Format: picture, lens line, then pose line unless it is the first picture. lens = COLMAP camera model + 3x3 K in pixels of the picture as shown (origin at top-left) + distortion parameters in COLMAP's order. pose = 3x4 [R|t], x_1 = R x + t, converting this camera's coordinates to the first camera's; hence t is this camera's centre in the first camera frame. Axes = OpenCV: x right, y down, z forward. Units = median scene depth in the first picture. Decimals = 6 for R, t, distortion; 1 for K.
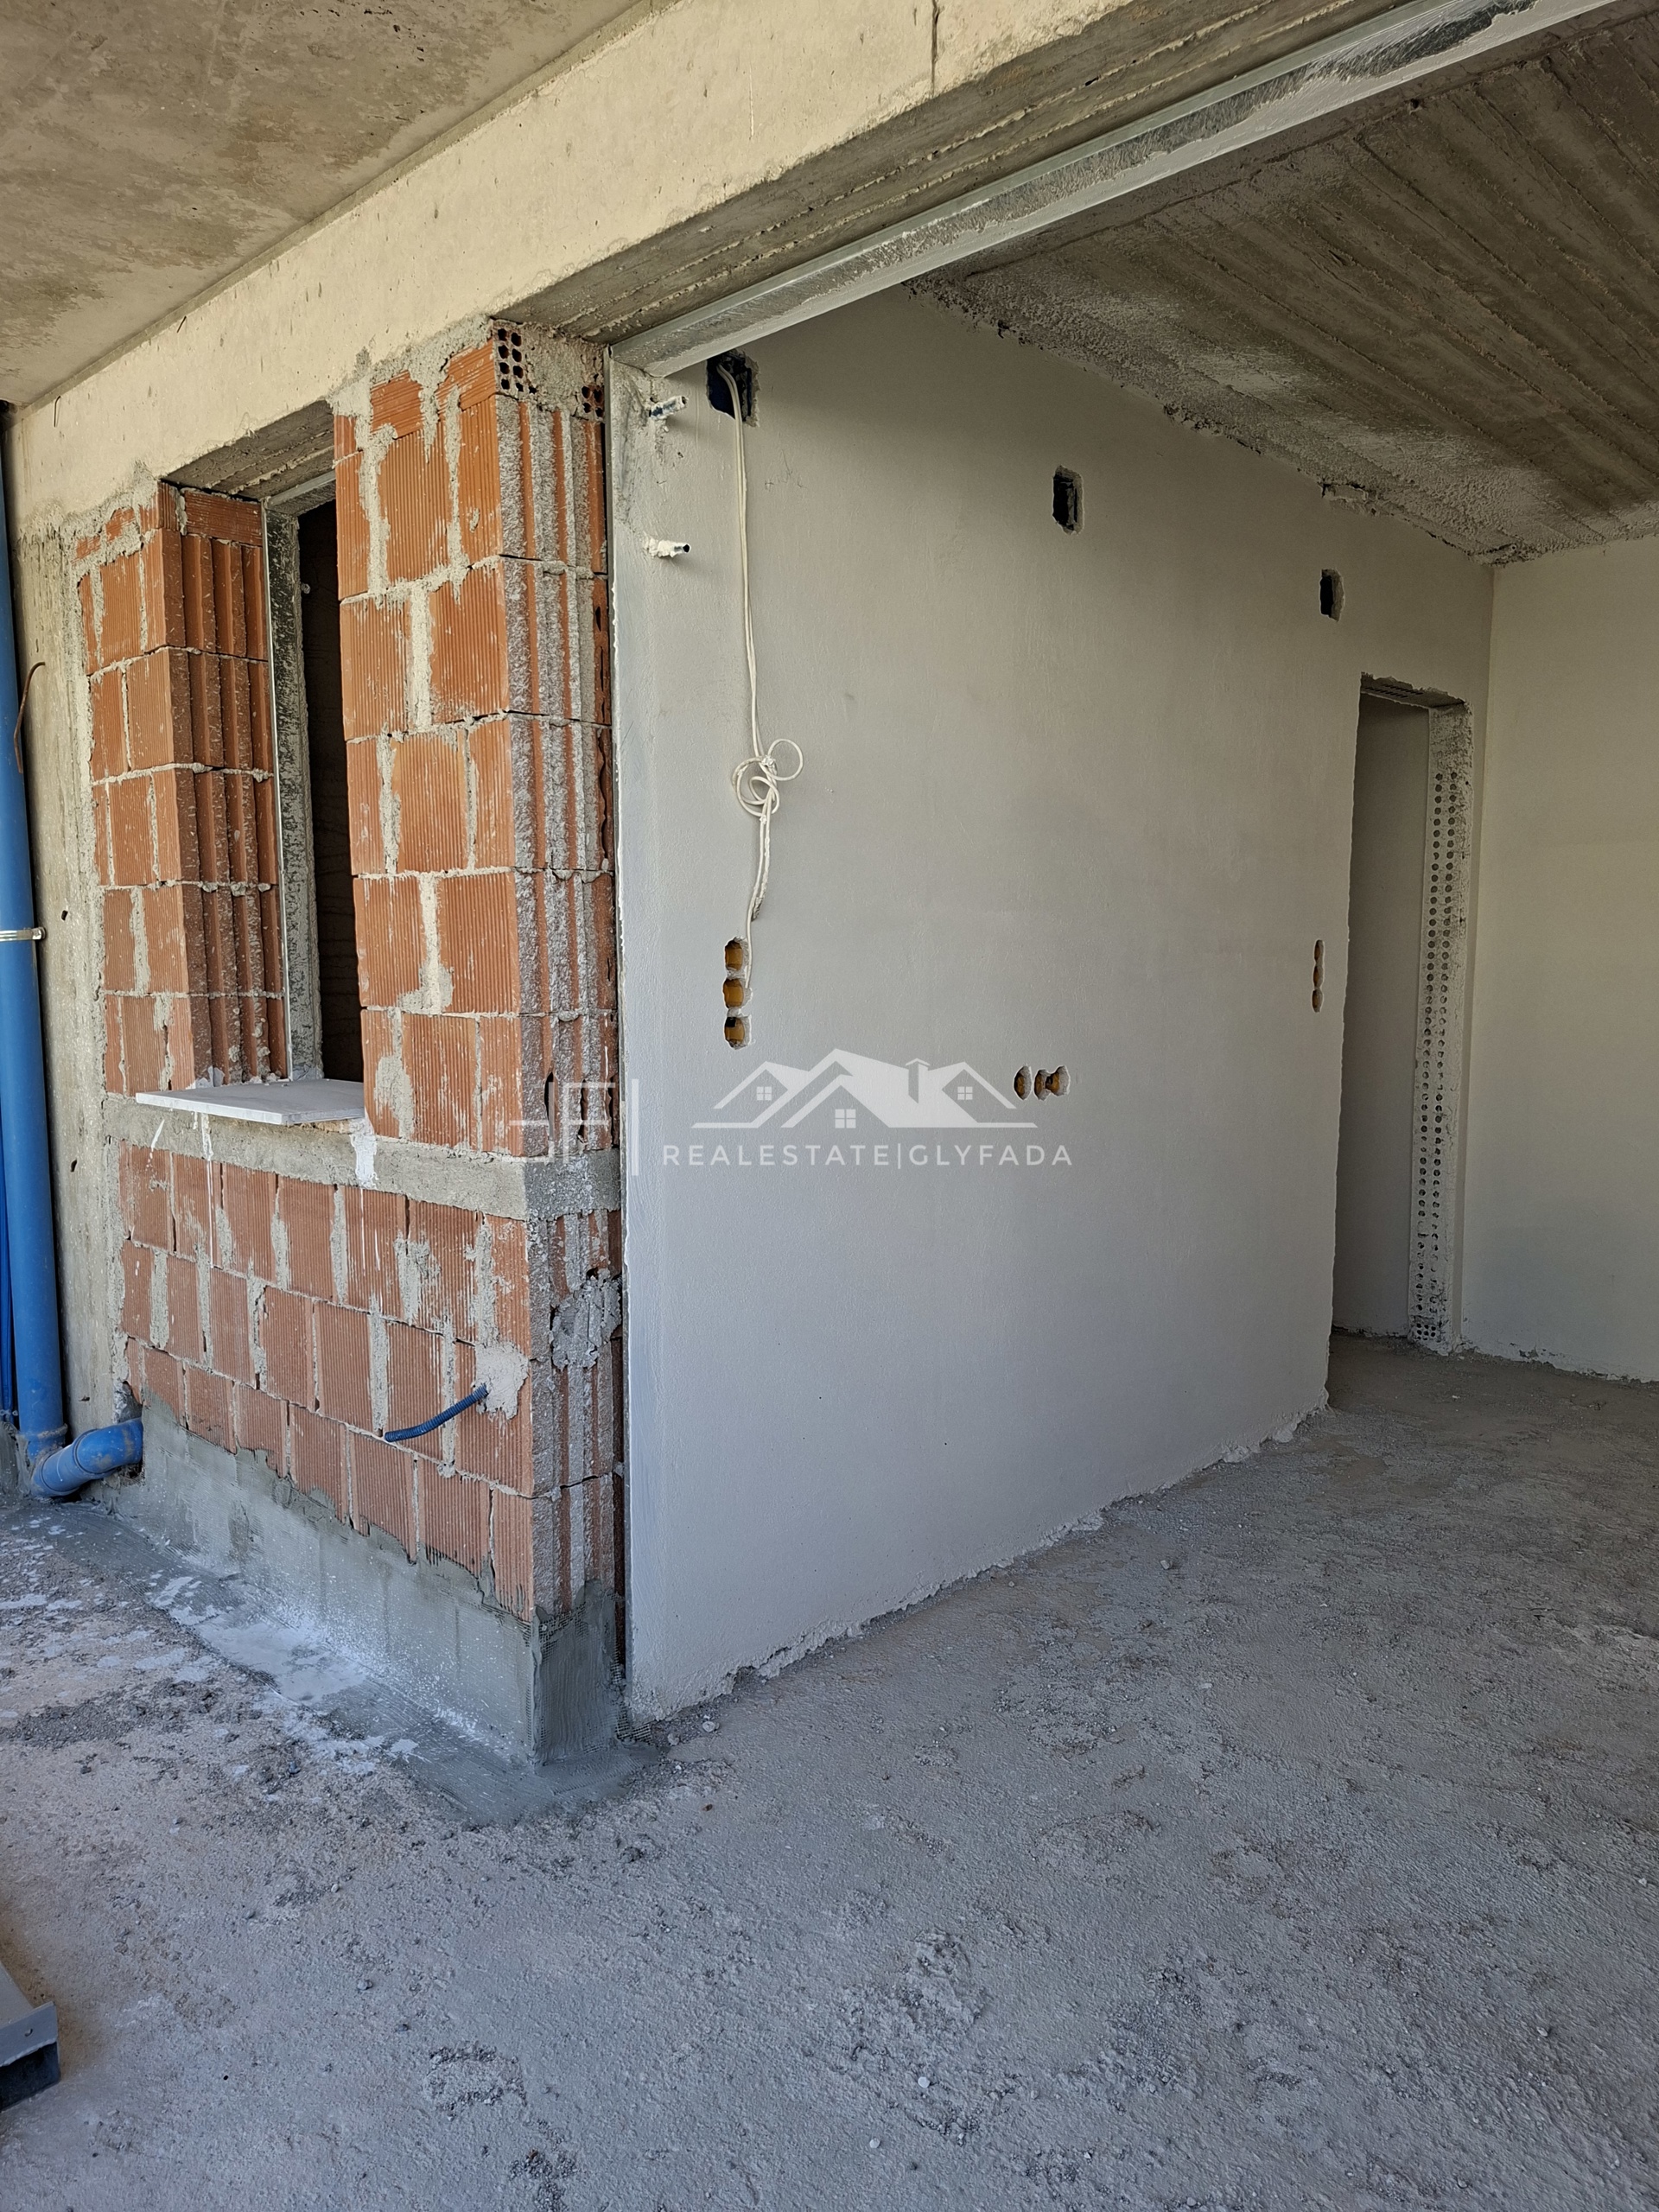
lens RADIAL K [[1483.7, 0, 830.7], [0, 1483.7, 1132.9], [0, 0, 1]] dist [0.069587, -0.125176]
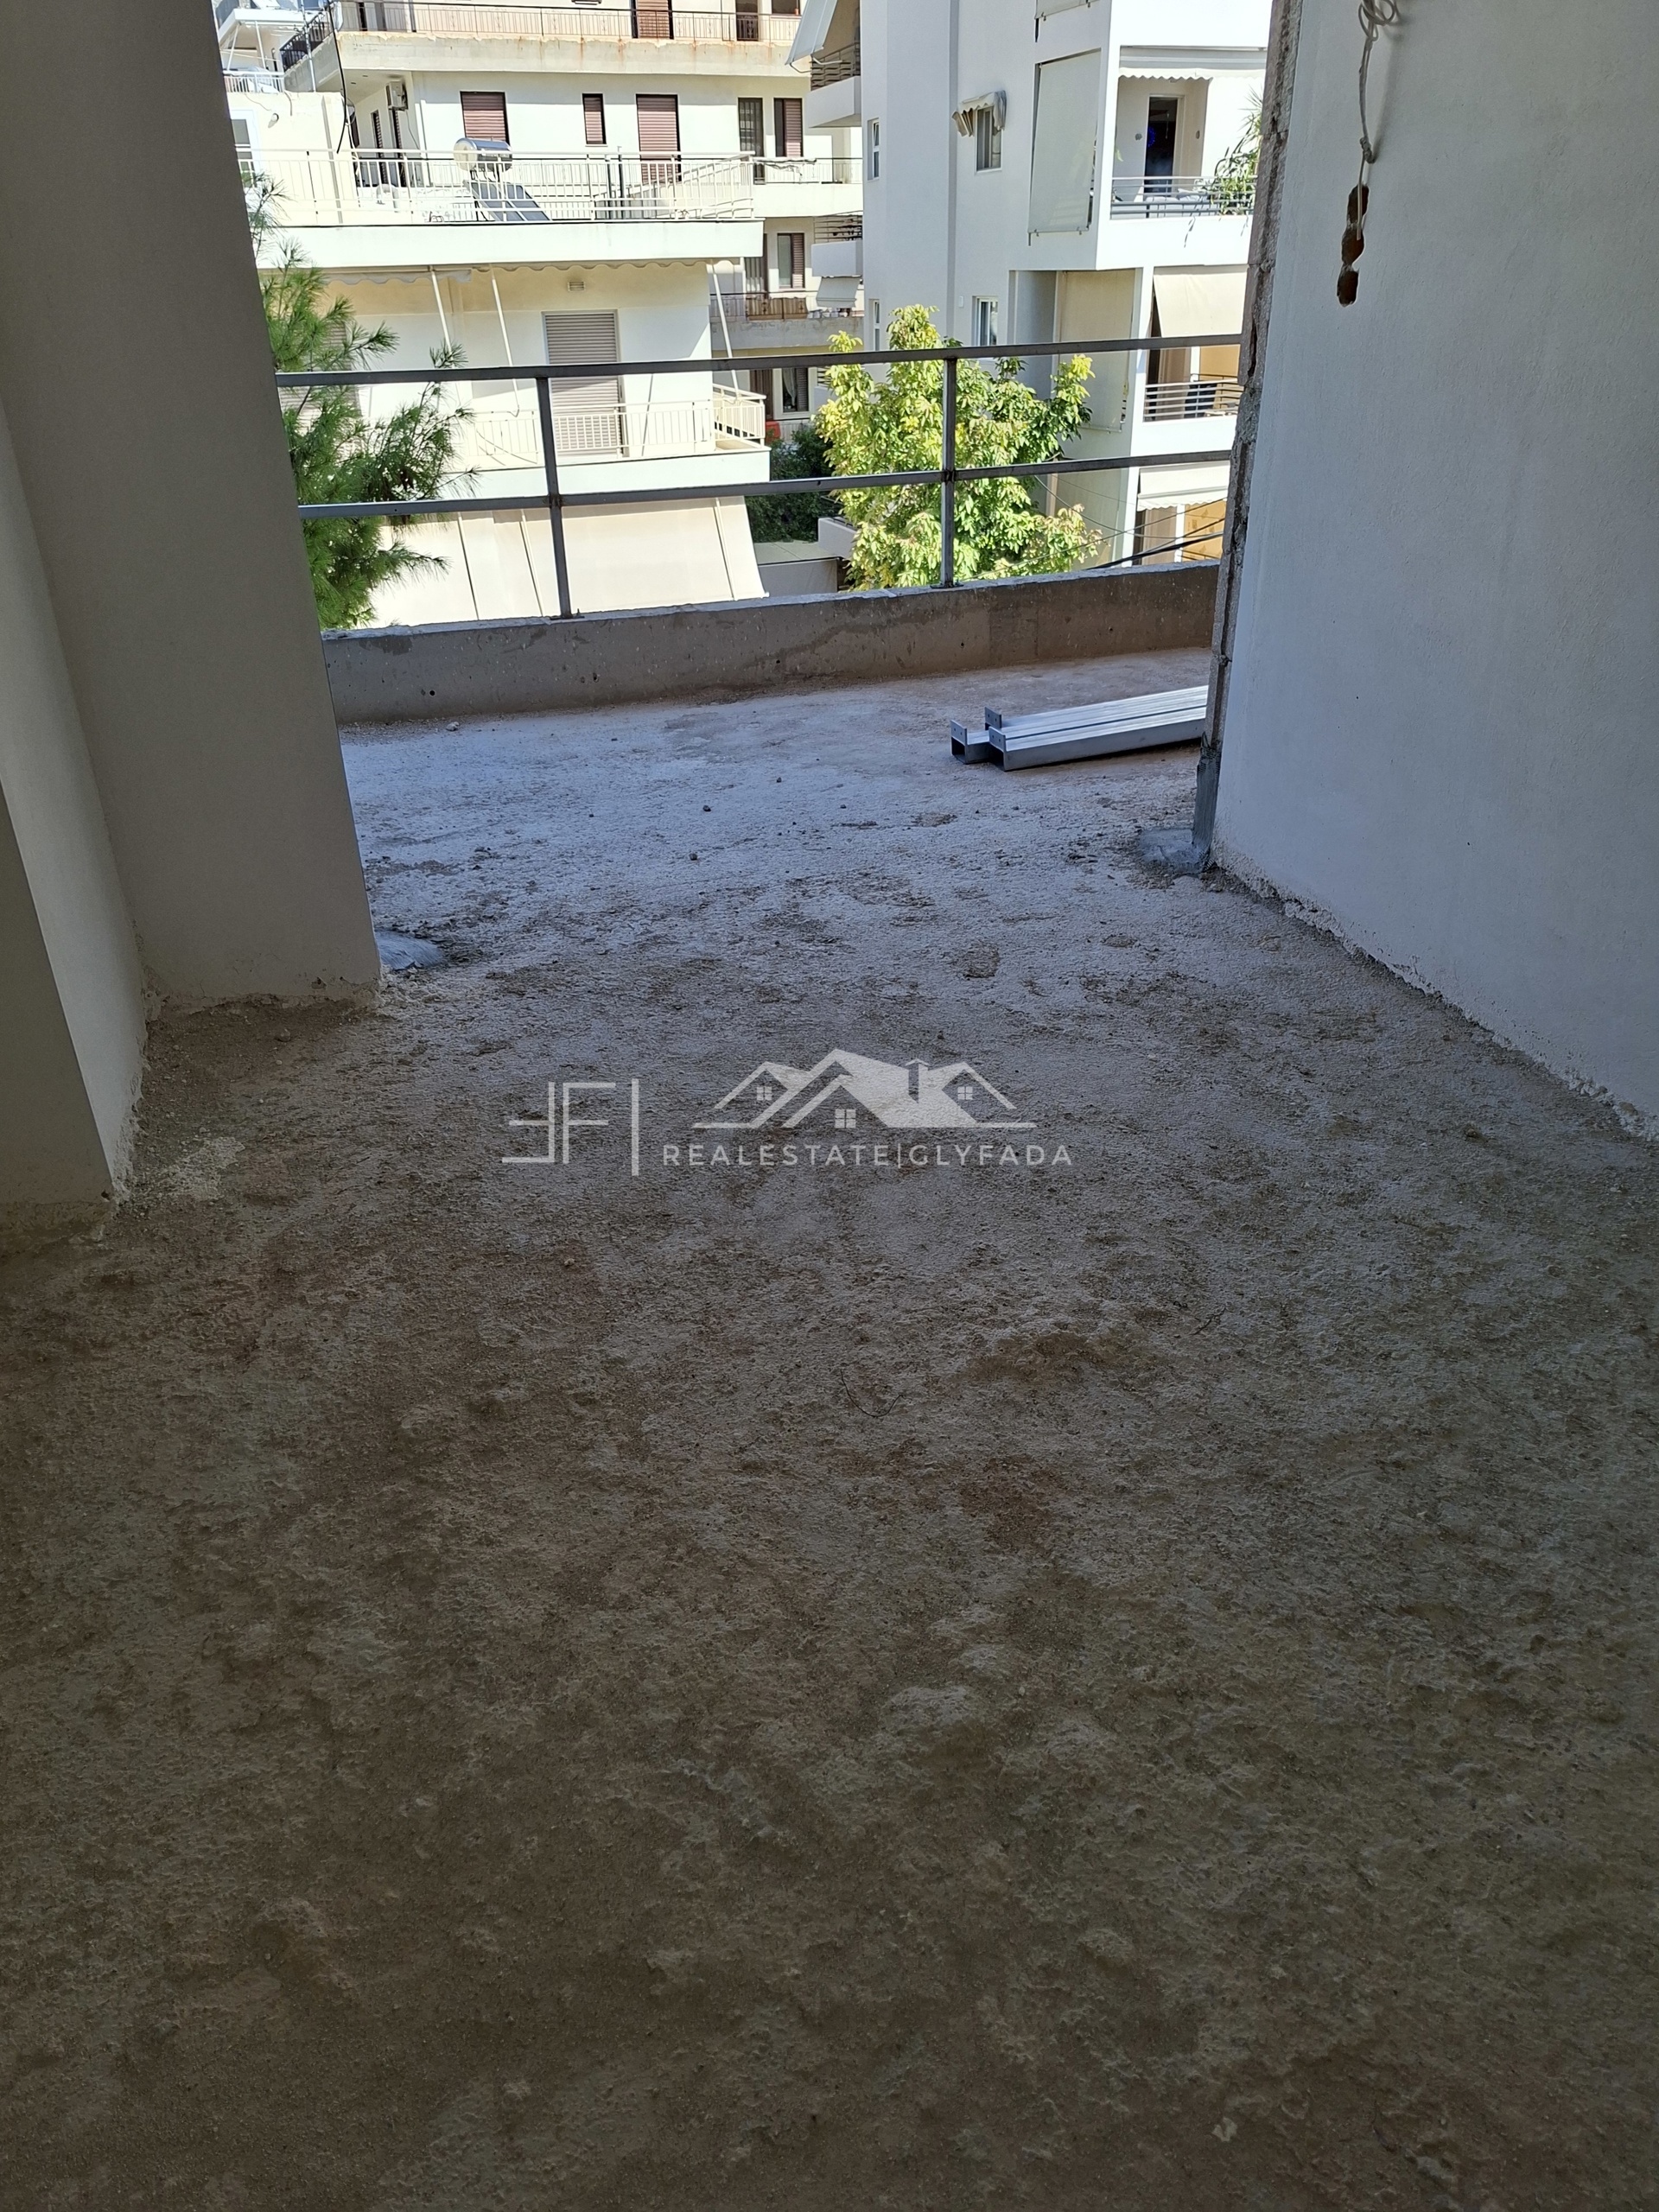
lens RADIAL K [[1564.6, 0, 822.3], [0, 1564.6, 1081.9], [0, 0, 1]] dist [0.072070, -0.064772]
pose [[-0.466763, 0.420841, -0.777833, 1.239416], [-0.080724, 0.855576, 0.511344, -0.135882], [0.880690, 0.301466, -0.365380, 1.266321]]
